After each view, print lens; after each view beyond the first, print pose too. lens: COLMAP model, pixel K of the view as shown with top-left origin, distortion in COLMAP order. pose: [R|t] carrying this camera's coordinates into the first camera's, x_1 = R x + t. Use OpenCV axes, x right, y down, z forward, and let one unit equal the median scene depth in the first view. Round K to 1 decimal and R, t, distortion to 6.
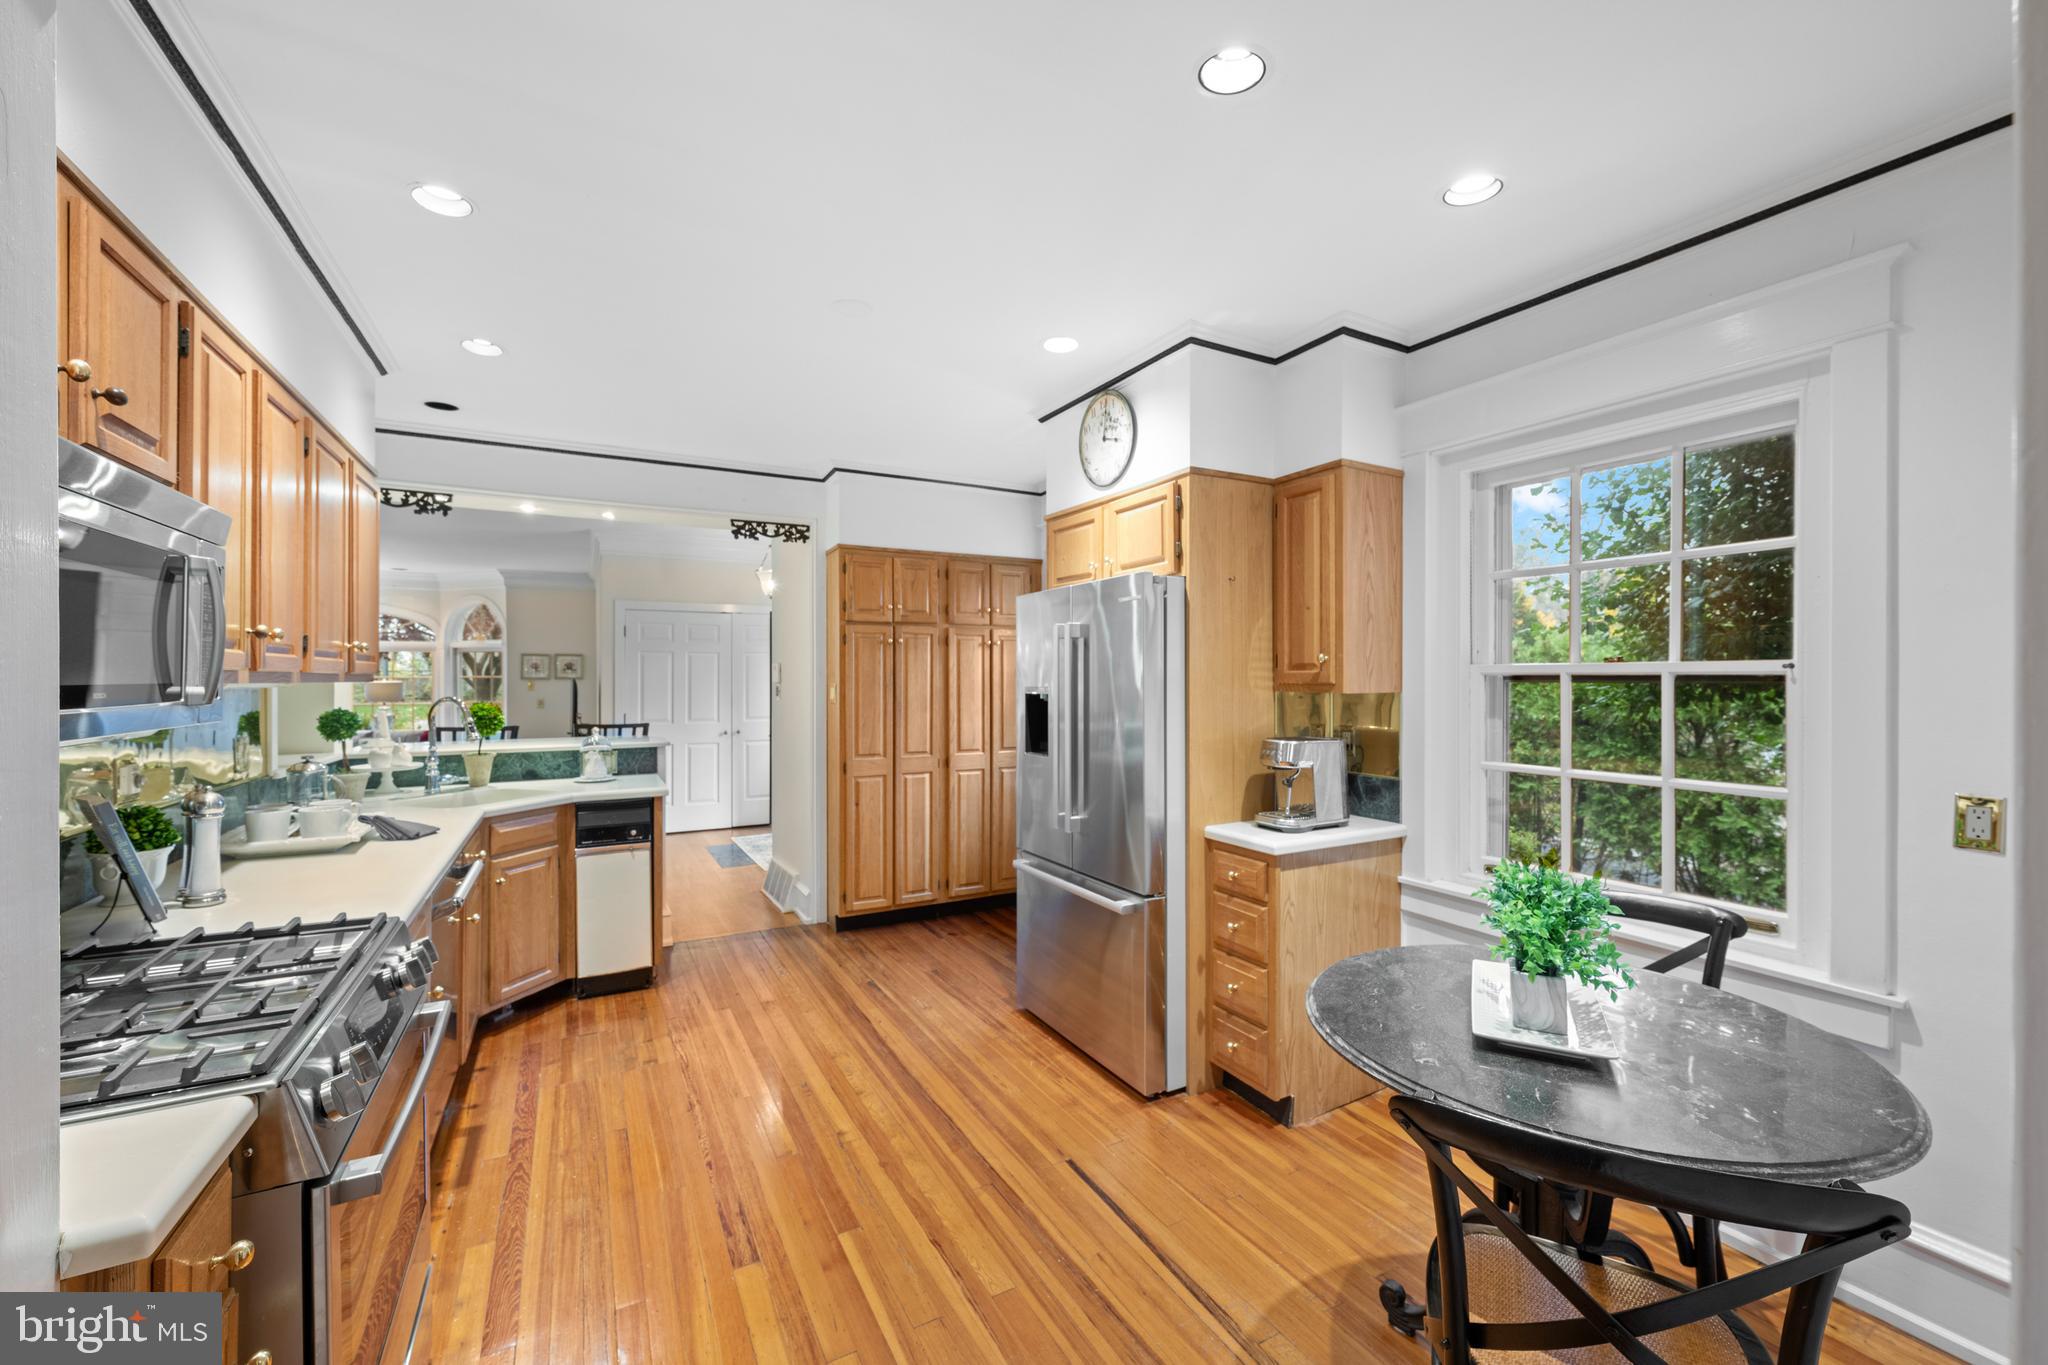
lens RADIAL K [[813.2, 0, 1024.8], [0, 813.2, 678.6], [0, 0, 1]] dist [-0.000808, -0.000498]
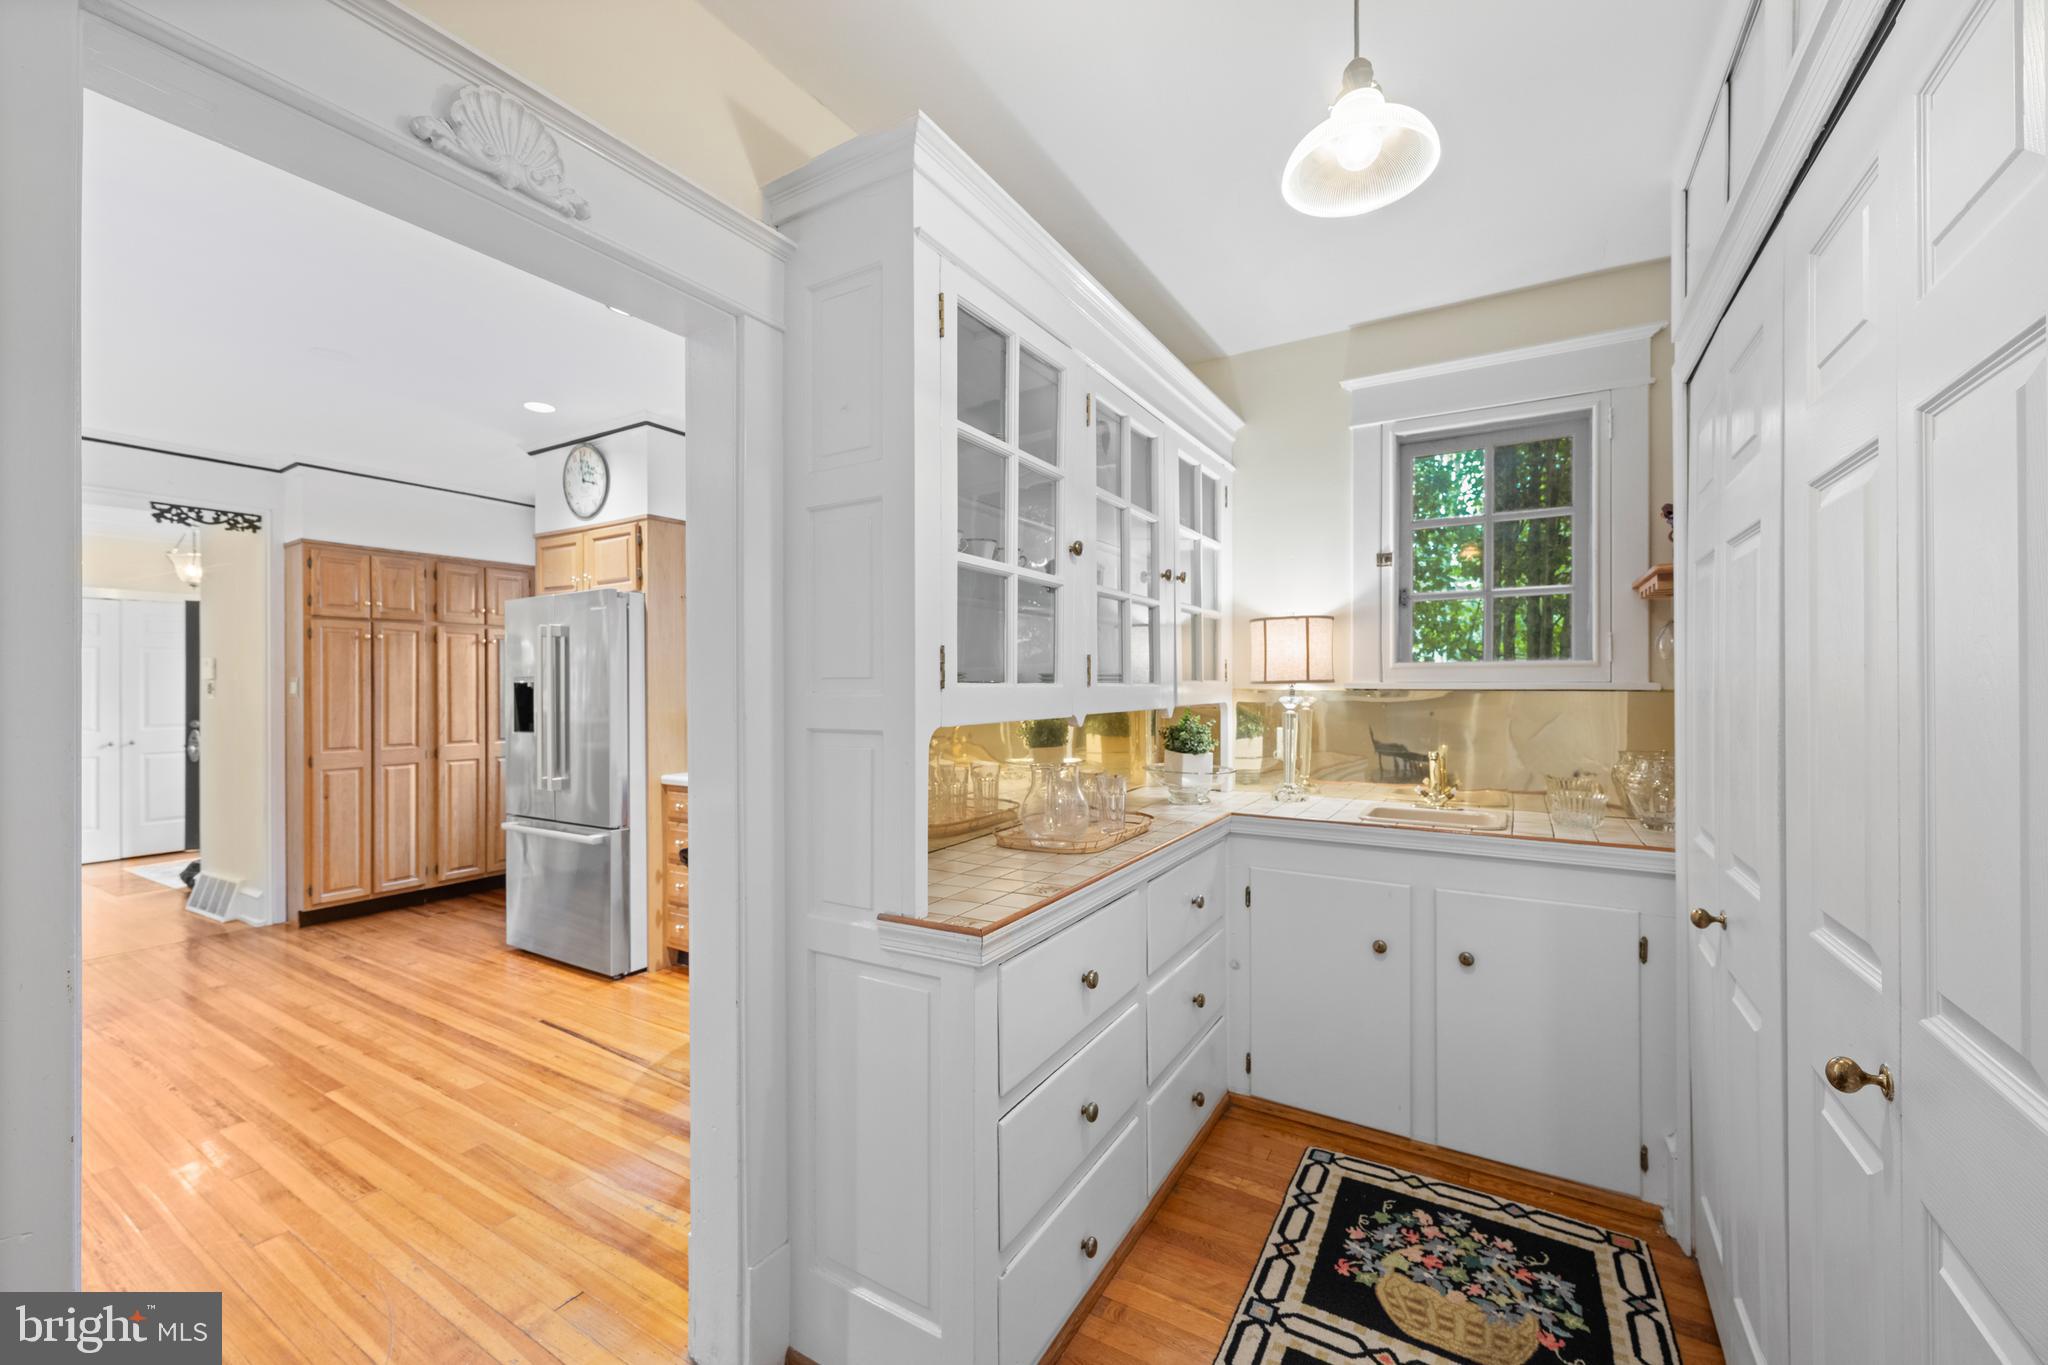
lens RADIAL K [[813.2, 0, 1026.3], [0, 813.2, 686.9], [0, 0, 1]] dist [-0.000808, -0.000498]
pose [[0.865640, -0.003236, 0.500656, 0.044400], [0.003638, 0.999993, 0.000173, 0.021997], [-0.500654, 0.001672, 0.865646, -0.329613]]
